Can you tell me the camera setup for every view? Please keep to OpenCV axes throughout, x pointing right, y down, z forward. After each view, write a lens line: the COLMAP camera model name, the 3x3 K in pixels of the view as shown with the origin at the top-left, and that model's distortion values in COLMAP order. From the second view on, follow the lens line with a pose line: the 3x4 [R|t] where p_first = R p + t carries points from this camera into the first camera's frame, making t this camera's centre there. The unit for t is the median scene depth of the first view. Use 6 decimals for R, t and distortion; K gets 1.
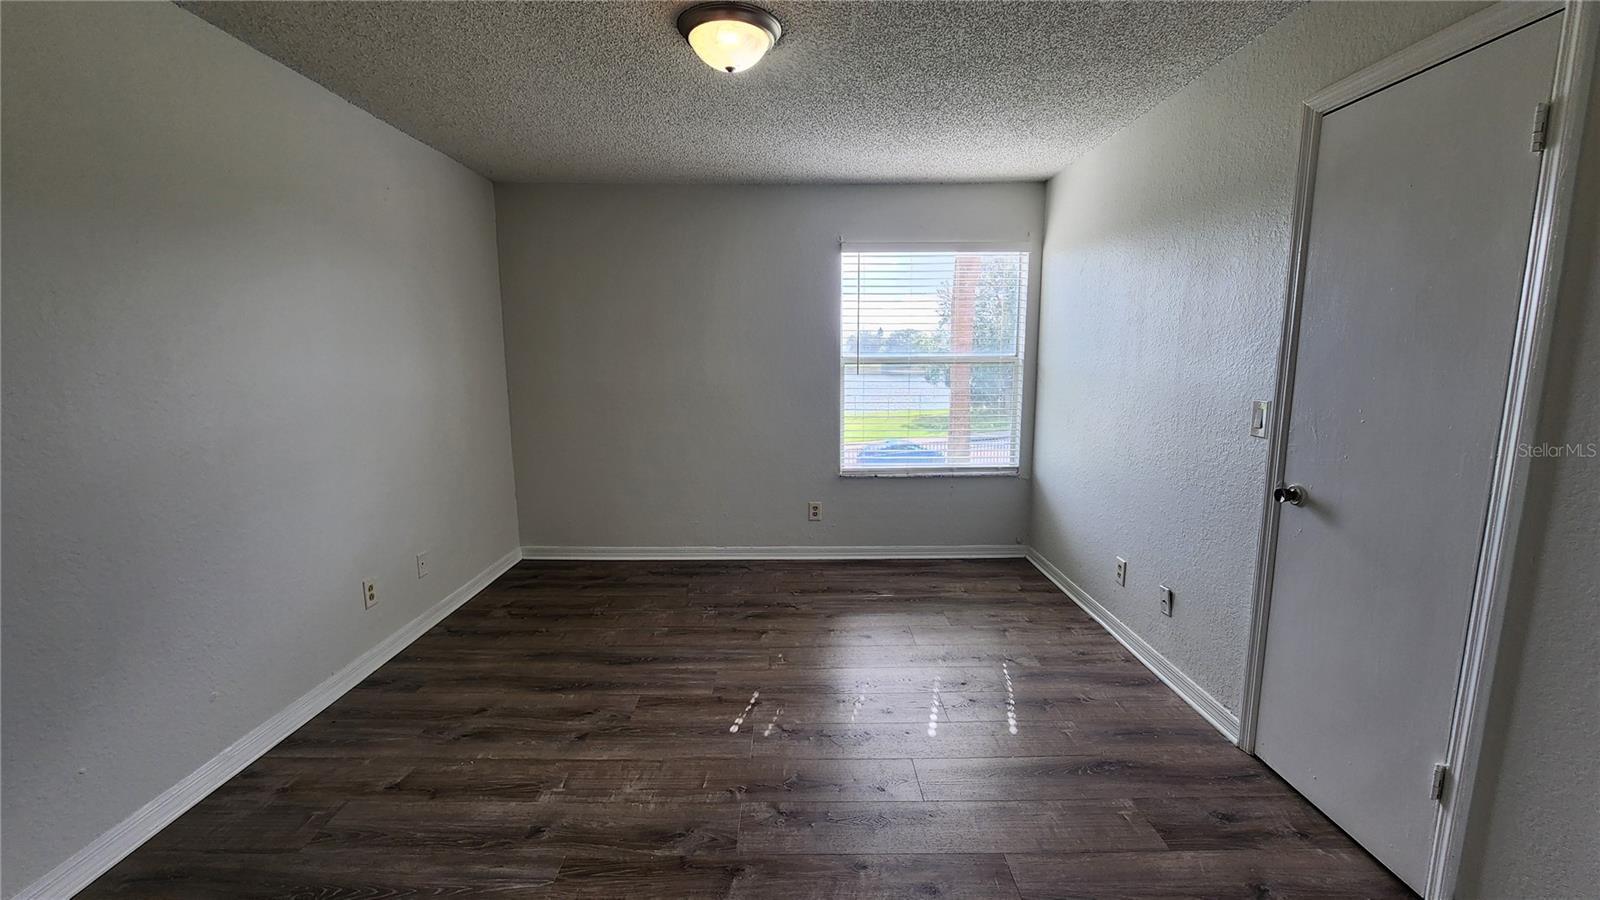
lens RADIAL K [[657.6, 0, 801.3], [0, 657.6, 455.8], [0, 0, 1]] dist [0.000560, 0.000530]
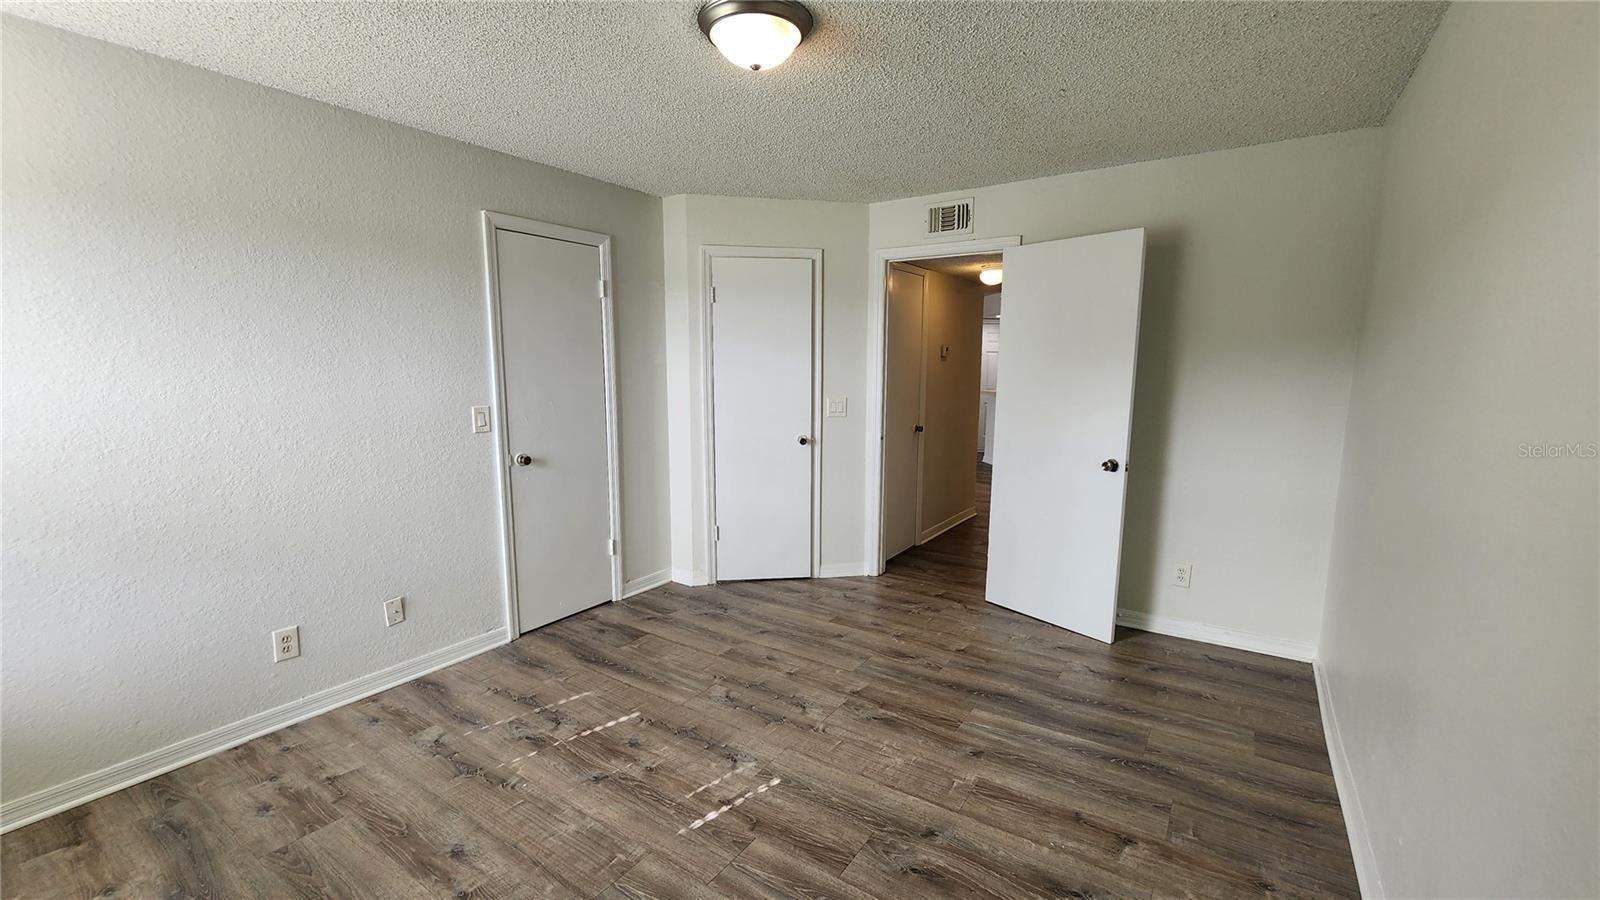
lens RADIAL K [[657.6, 0, 801.3], [0, 657.6, 455.8], [0, 0, 1]] dist [0.000560, 0.000530]
pose [[-0.824893, -0.076511, 0.560088, -0.679940], [0.088658, 0.961026, 0.261856, -0.290755], [-0.558294, 0.265659, -0.785960, 1.747645]]
